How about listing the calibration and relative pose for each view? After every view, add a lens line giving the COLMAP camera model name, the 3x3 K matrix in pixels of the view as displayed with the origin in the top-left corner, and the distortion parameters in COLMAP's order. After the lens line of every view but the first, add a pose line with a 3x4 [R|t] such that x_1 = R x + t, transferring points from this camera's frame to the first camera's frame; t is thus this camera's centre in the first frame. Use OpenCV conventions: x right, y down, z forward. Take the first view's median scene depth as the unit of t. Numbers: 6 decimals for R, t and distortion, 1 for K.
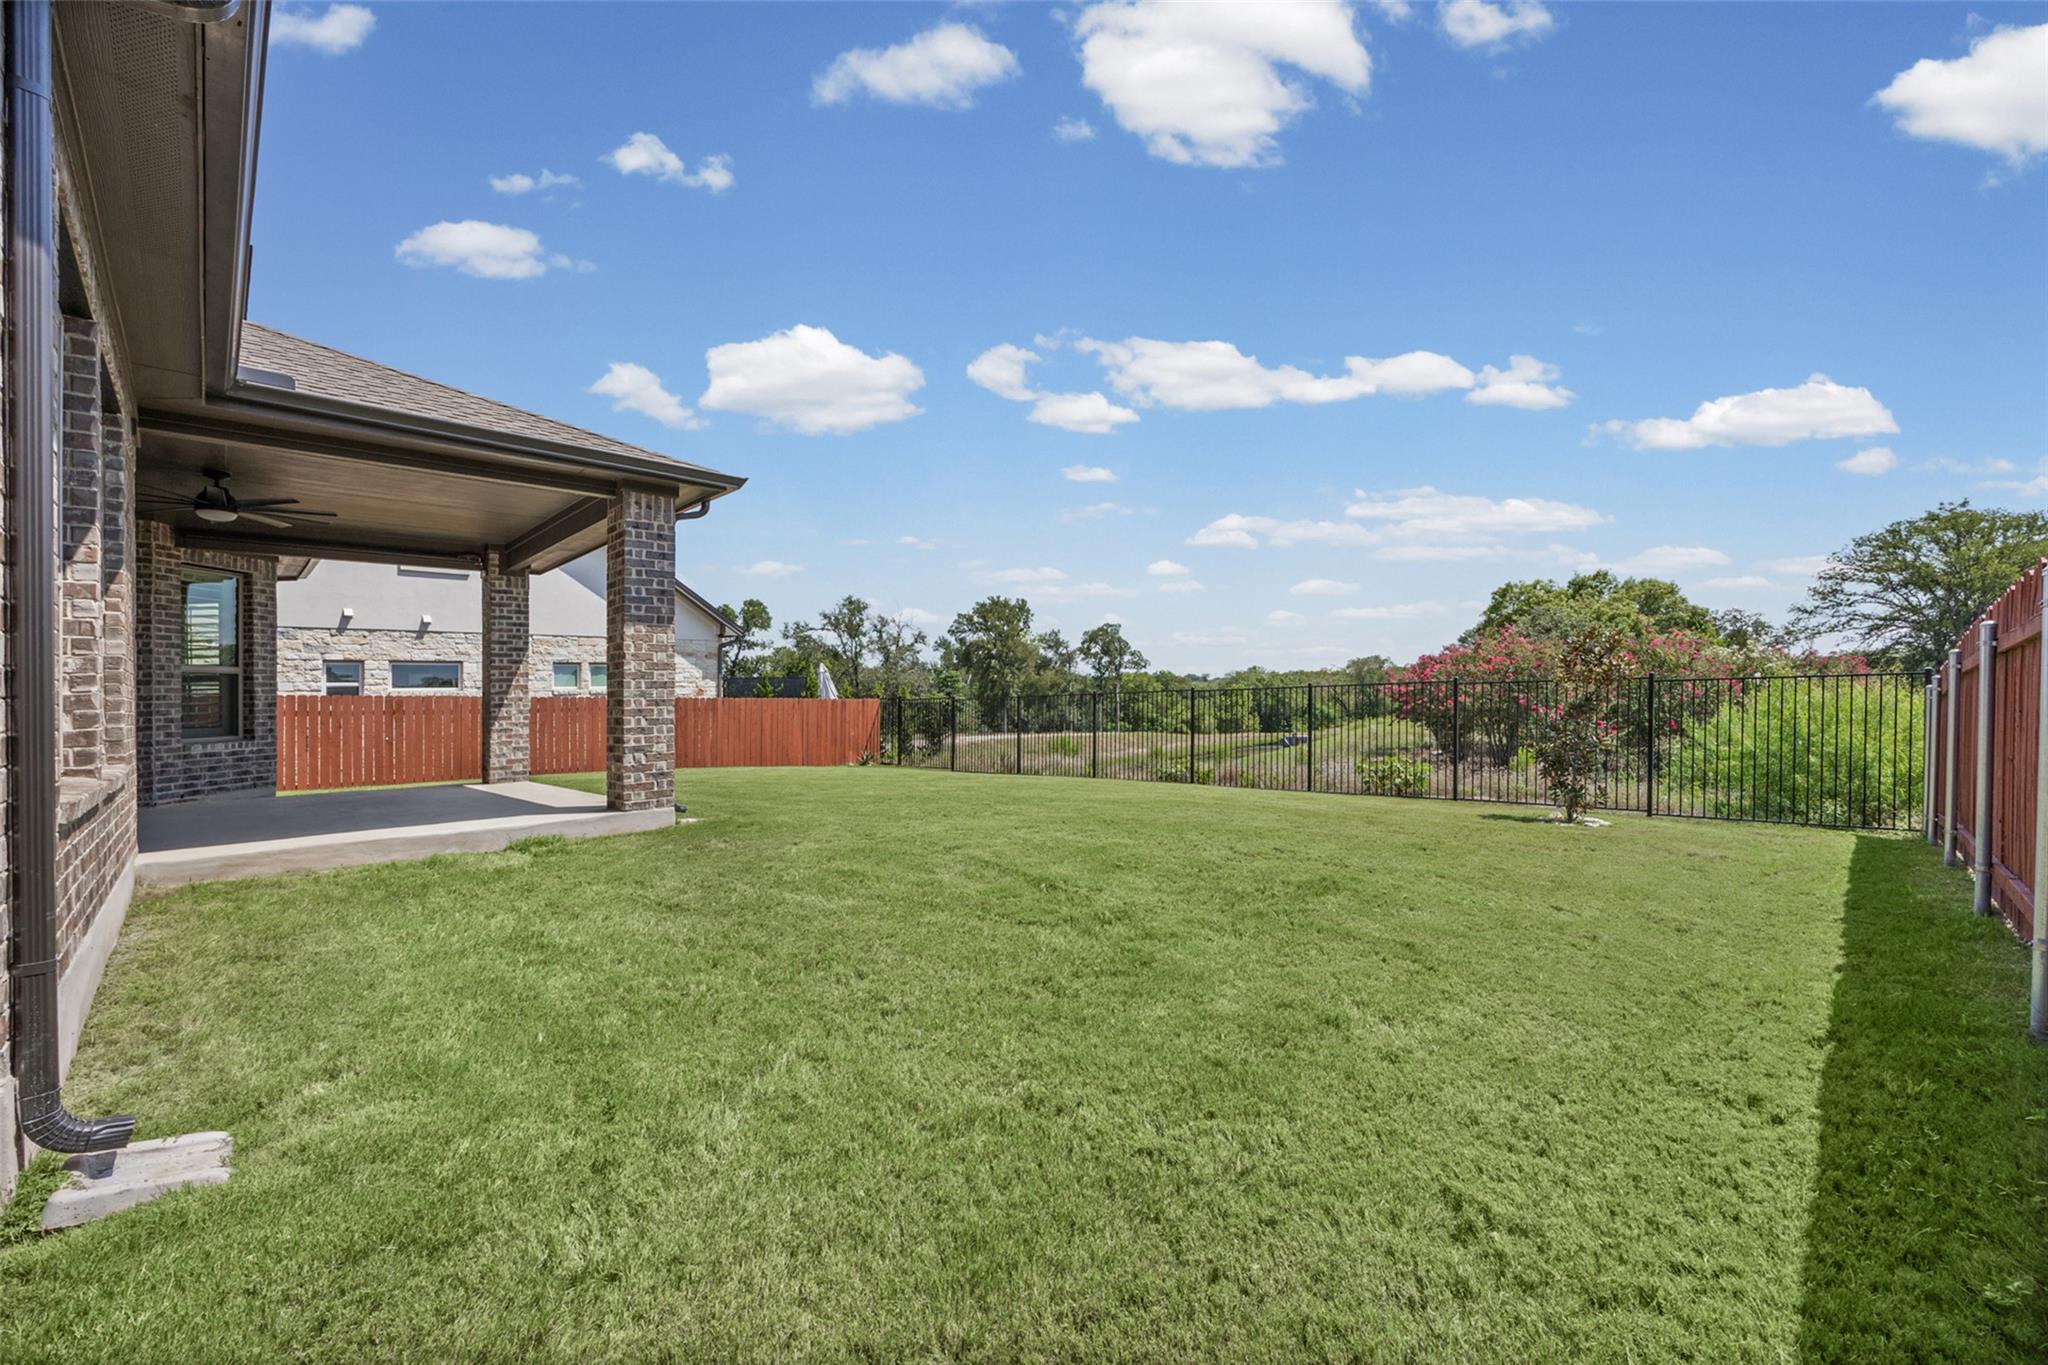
lens RADIAL K [[796.6, 0, 1012.3], [0, 796.6, 696.3], [0, 0, 1]] dist [-0.000683, -0.000146]
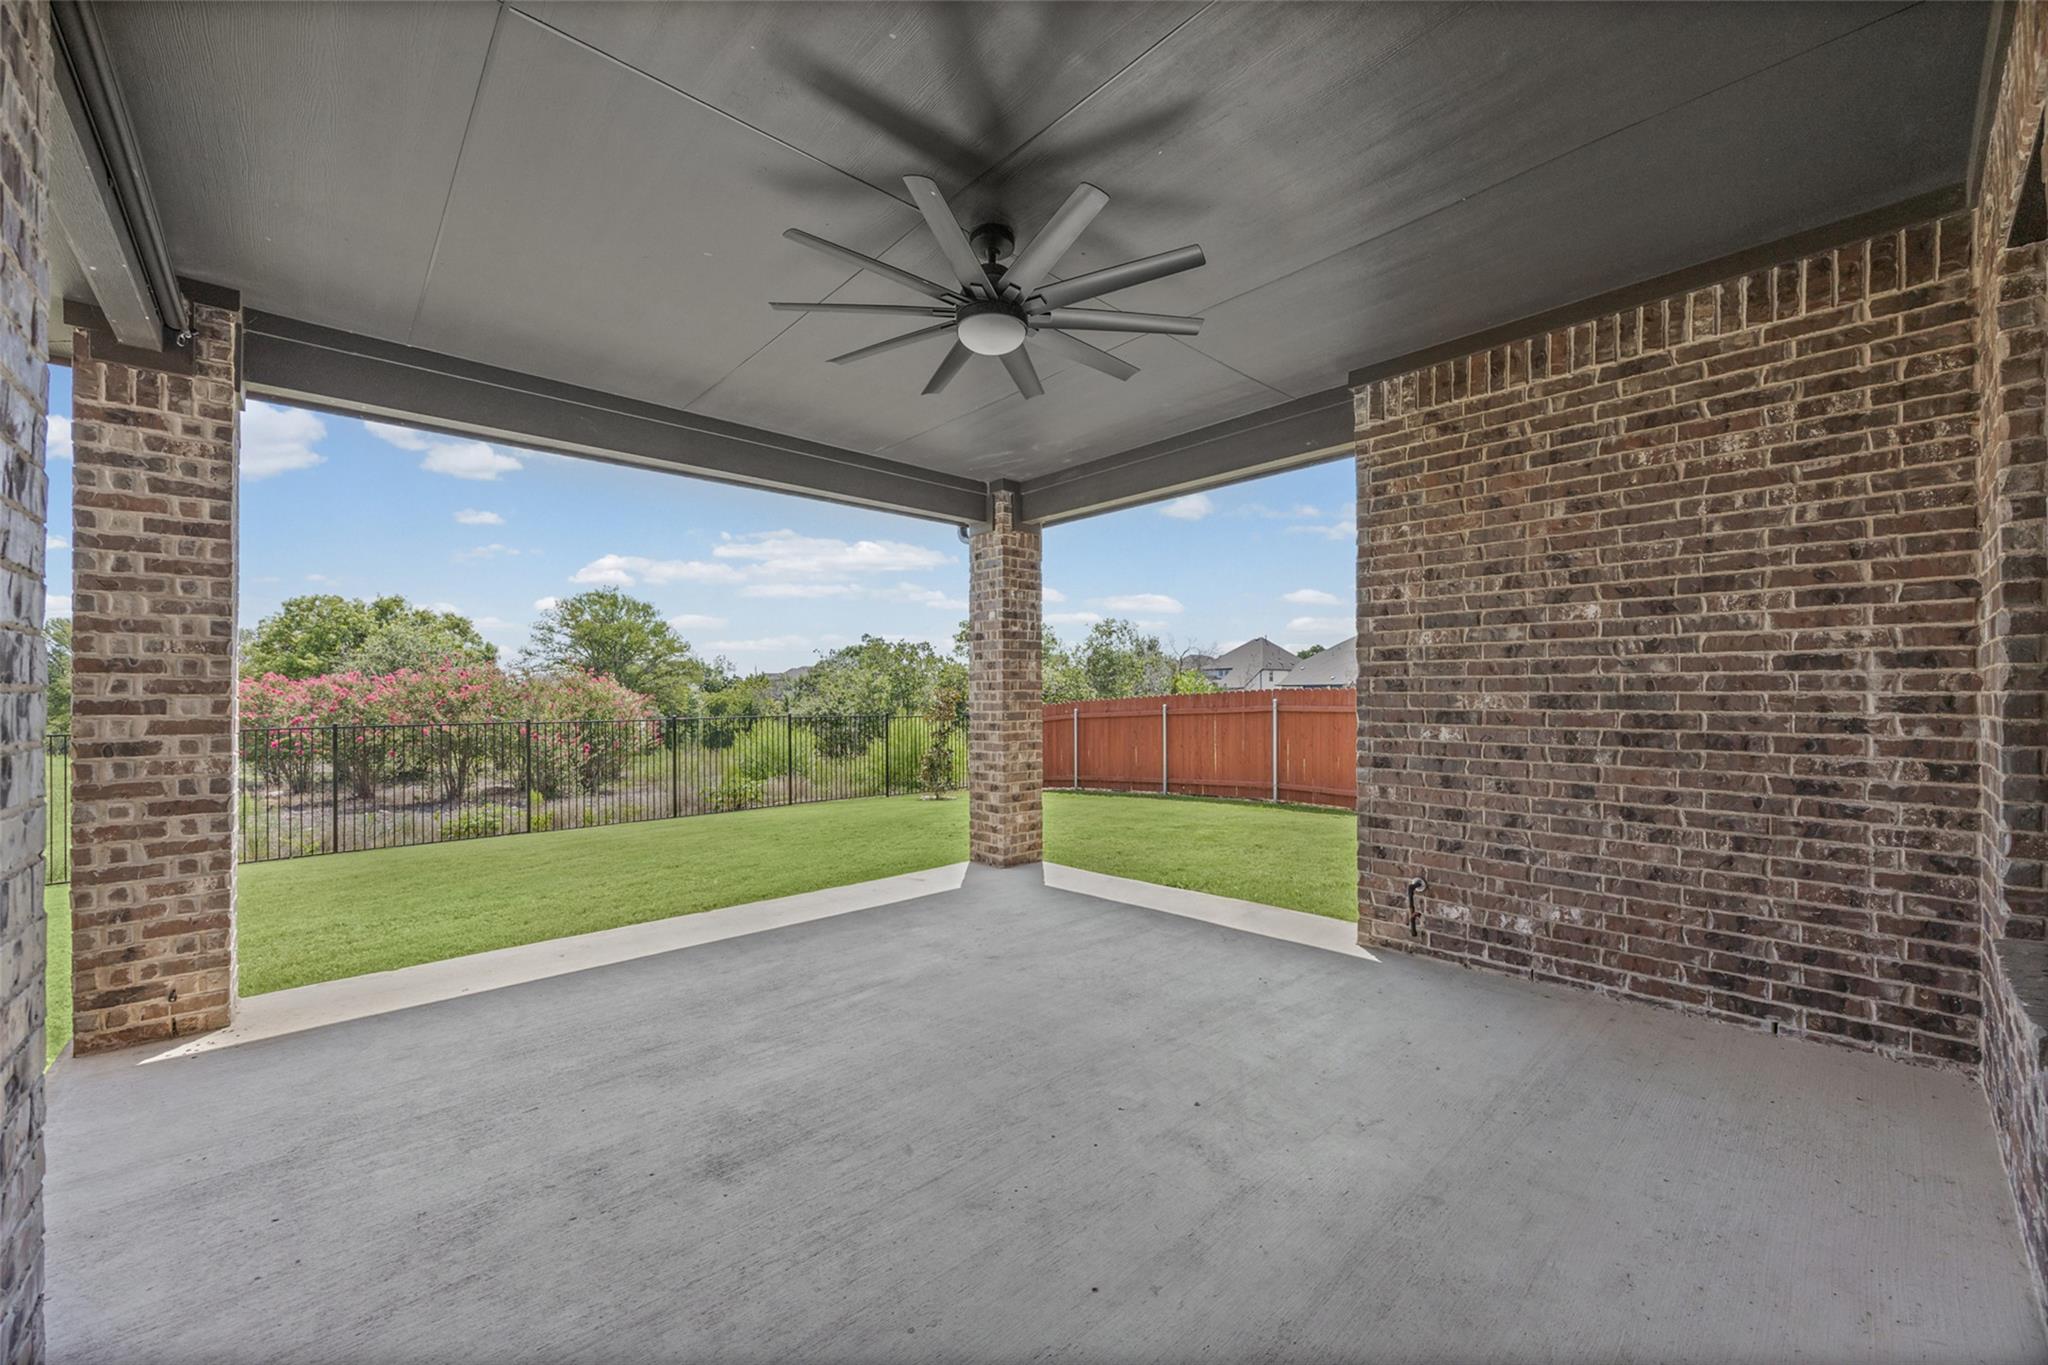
lens RADIAL K [[796.6, 0, 1018.9], [0, 796.6, 688.1], [0, 0, 1]] dist [-0.000683, -0.000146]
pose [[0.999937, -0.000405, 0.011251, 0.824268], [0.000640, 0.999782, -0.020883, -0.023938], [-0.011240, 0.020889, 0.999719, -0.087257]]
